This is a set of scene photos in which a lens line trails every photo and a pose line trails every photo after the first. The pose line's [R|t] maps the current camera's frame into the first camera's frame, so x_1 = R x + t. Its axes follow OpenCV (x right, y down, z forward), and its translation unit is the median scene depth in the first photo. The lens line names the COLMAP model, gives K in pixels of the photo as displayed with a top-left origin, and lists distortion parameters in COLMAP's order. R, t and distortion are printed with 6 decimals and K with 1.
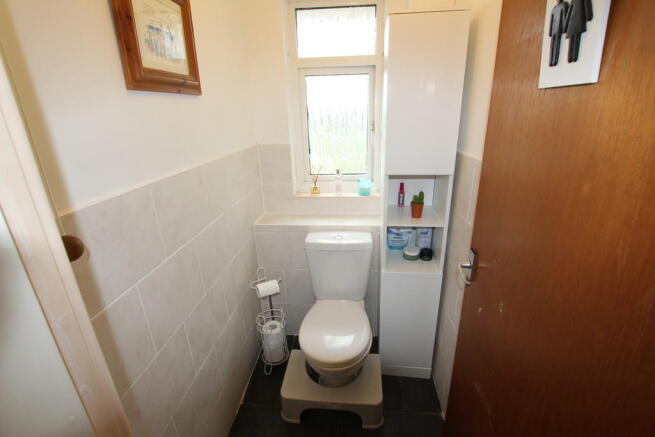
lens RADIAL K [[304.8, 0, 332.0], [0, 304.8, 221.5], [0, 0, 1]] dist [-0.025331, 0.000968]
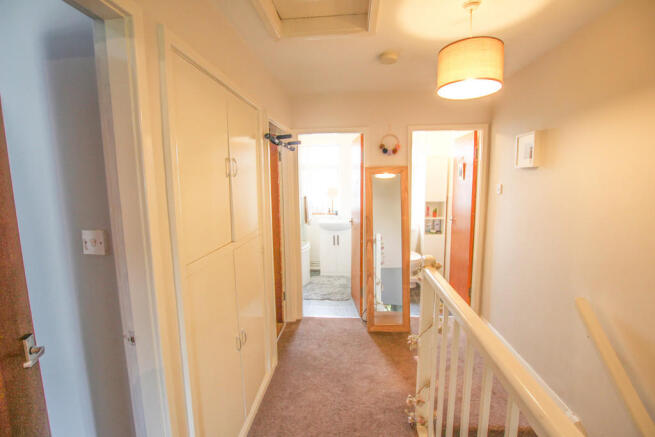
lens RADIAL K [[304.8, 0, 332.0], [0, 304.8, 221.5], [0, 0, 1]] dist [-0.025331, 0.000968]
pose [[0.999888, 0.014436, -0.003846, -0.567971], [-0.014922, 0.977389, -0.210921, 0.543239], [0.000714, 0.210955, 0.977495, -1.509760]]
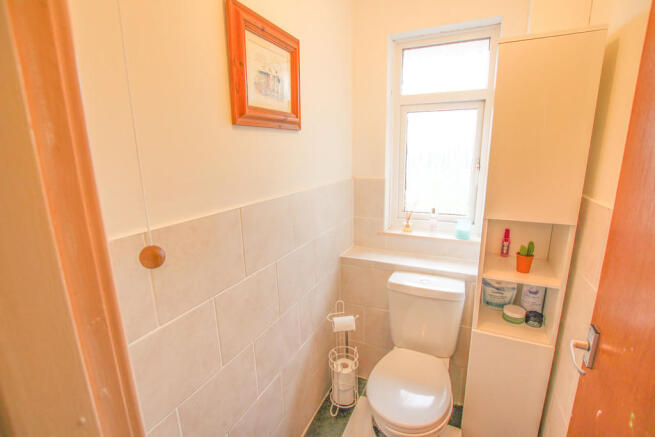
lens RADIAL K [[304.8, 0, 332.0], [0, 304.8, 221.5], [0, 0, 1]] dist [-0.025331, 0.000968]
pose [[0.940172, 0.089404, -0.328762, 0.041465], [-0.125481, 0.987990, -0.090167, -0.009042], [0.316752, 0.126026, 0.940099, 0.038285]]
